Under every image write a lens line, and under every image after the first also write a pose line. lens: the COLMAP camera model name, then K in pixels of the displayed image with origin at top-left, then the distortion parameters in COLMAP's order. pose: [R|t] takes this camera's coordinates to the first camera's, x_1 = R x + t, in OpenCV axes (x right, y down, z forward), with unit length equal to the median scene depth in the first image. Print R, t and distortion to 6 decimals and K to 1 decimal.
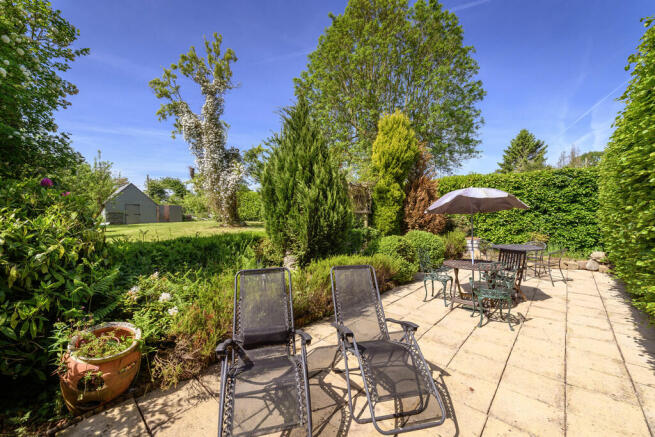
lens RADIAL K [[253.0, 0, 330.0], [0, 253.0, 220.5], [0, 0, 1]] dist [0.003772, 0.000154]
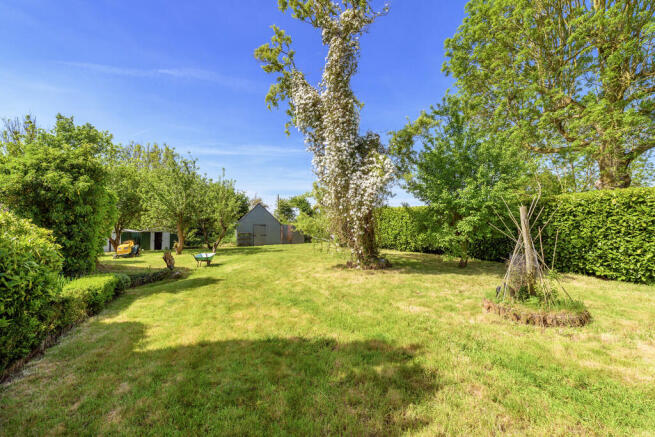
lens RADIAL K [[253.0, 0, 326.9], [0, 253.0, 221.0], [0, 0, 1]] dist [0.003772, 0.000154]
pose [[0.893195, -0.010327, -0.449552, -0.223414], [-0.016630, 0.998294, -0.055973, -0.052765], [0.449363, 0.057471, 0.891499, 0.470497]]
